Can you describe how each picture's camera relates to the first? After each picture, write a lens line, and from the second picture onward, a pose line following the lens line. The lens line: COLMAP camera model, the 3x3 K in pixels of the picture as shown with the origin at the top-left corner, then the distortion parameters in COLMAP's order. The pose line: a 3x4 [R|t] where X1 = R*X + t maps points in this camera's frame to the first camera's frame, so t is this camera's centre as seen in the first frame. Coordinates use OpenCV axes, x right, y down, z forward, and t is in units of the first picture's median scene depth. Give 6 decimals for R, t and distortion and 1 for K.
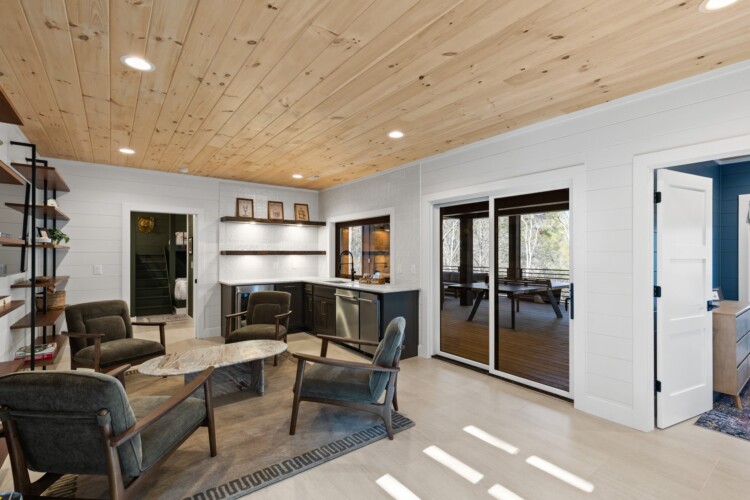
lens RADIAL K [[345.0, 0, 375.0], [0, 345.0, 250.0], [0, 0, 1]] dist [-0.041912, 0.000071]
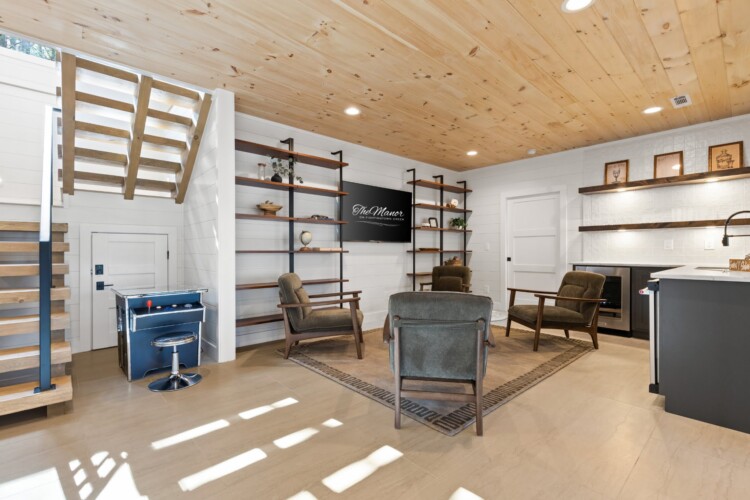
lens RADIAL K [[335.6, 0, 375.0], [0, 335.6, 250.0], [0, 0, 1]] dist [-0.001934, -0.000440]
pose [[0.074890, -0.002140, -0.997190, 0.391207], [0.013494, 0.999908, -0.001133, 0.057250], [0.997101, -0.013371, 0.074912, 0.386545]]
